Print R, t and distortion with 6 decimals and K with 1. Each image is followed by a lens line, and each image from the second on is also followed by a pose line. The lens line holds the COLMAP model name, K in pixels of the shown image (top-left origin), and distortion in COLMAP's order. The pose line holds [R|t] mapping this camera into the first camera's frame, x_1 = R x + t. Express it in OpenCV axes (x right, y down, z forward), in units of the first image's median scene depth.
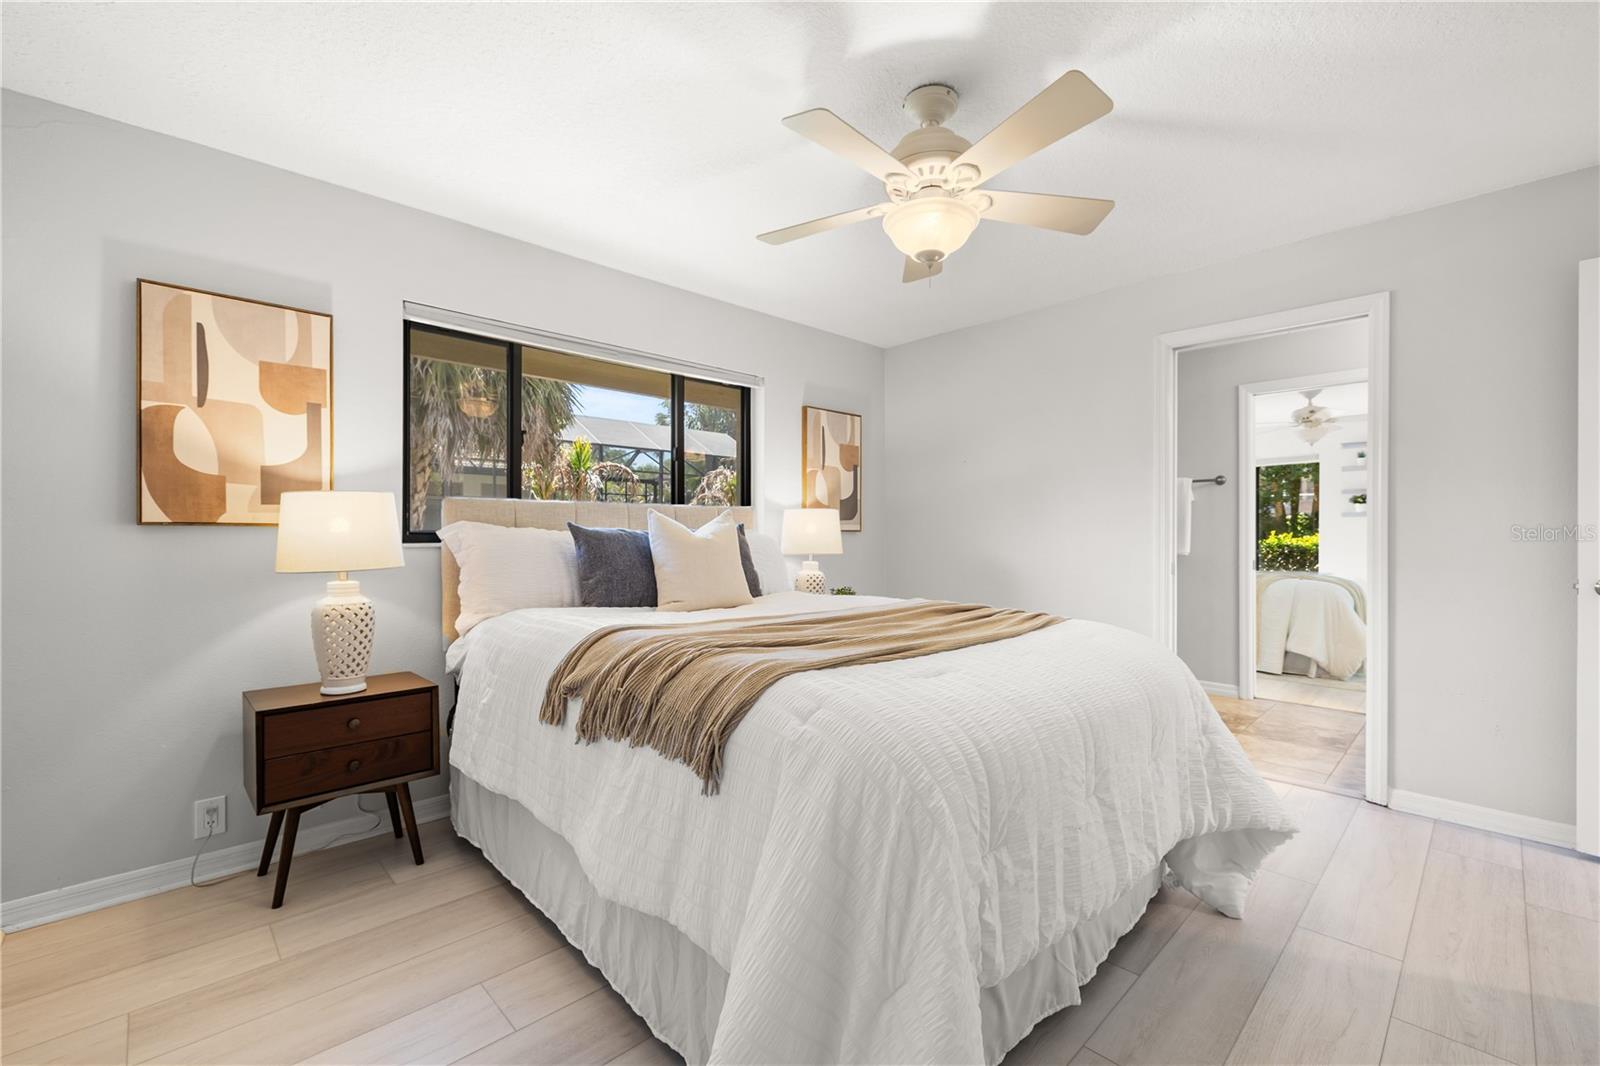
lens RADIAL K [[673.4, 0, 800.0], [0, 673.4, 533.0], [0, 0, 1]] dist [-0.004069, -0.000599]
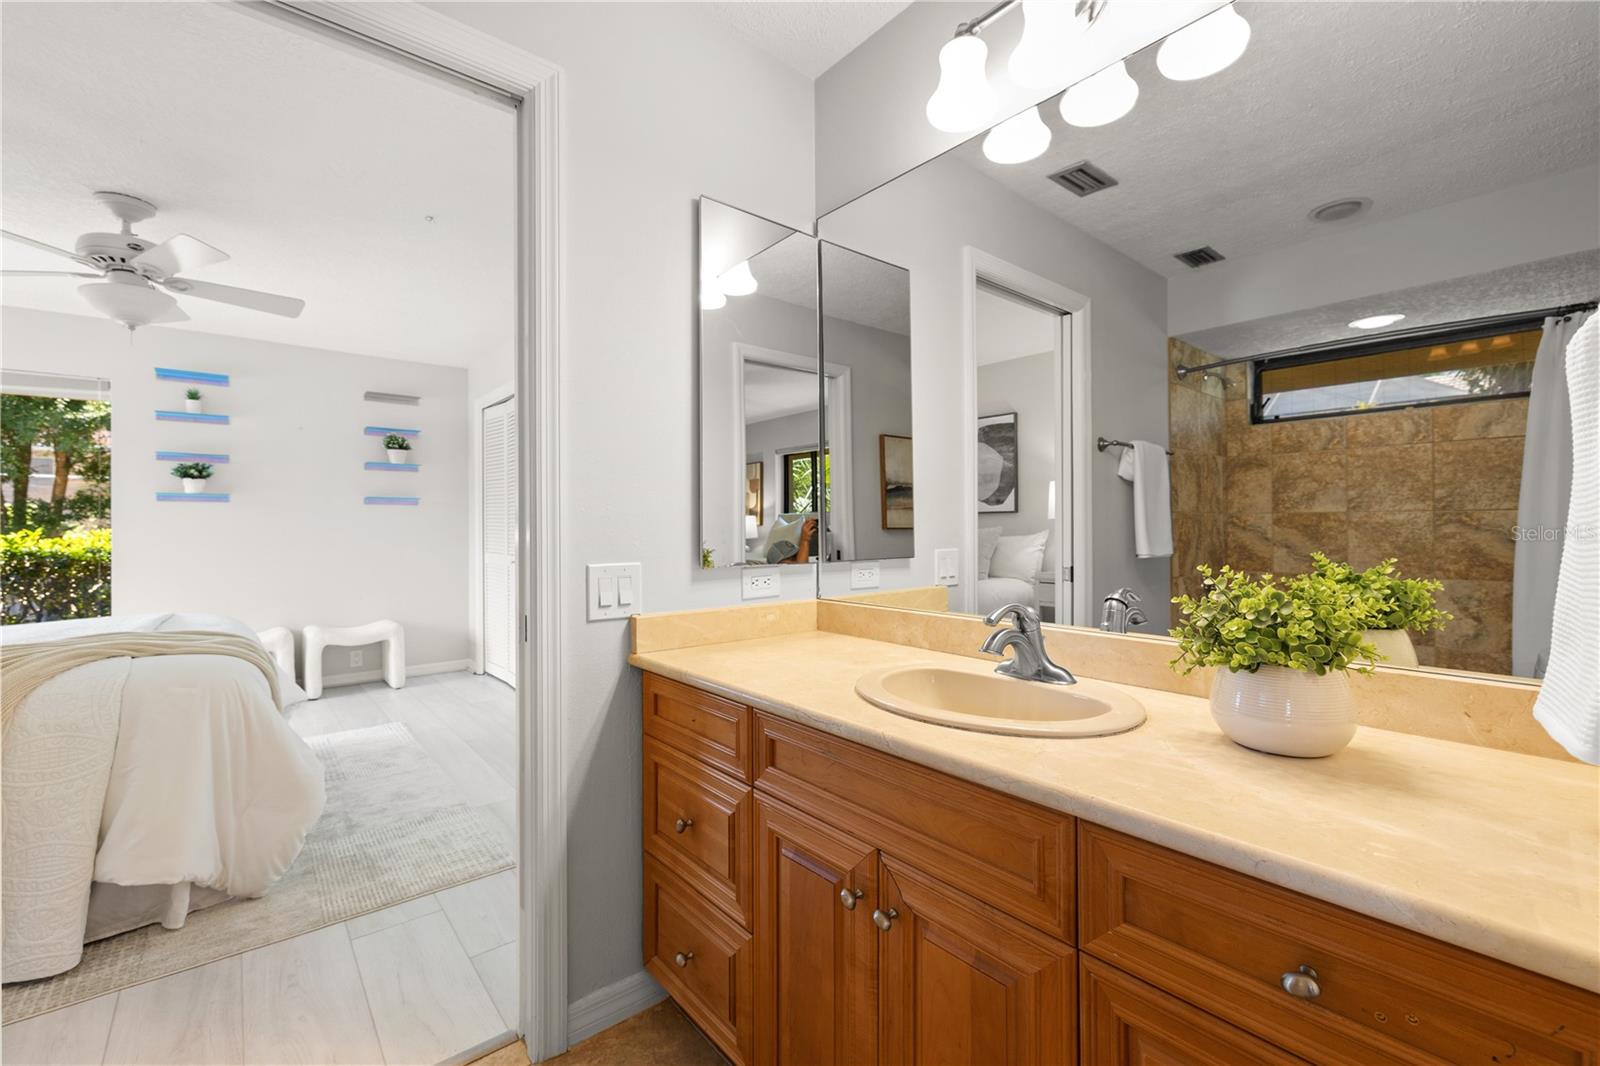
lens RADIAL K [[673.4, 0, 800.0], [0, 673.4, 533.0], [0, 0, 1]] dist [-0.004069, -0.000599]
pose [[0.062464, -0.005588, 0.998032, 0.290984], [-0.001001, 0.999983, 0.005662, -0.001019], [-0.998047, -0.001353, 0.062457, 0.442095]]
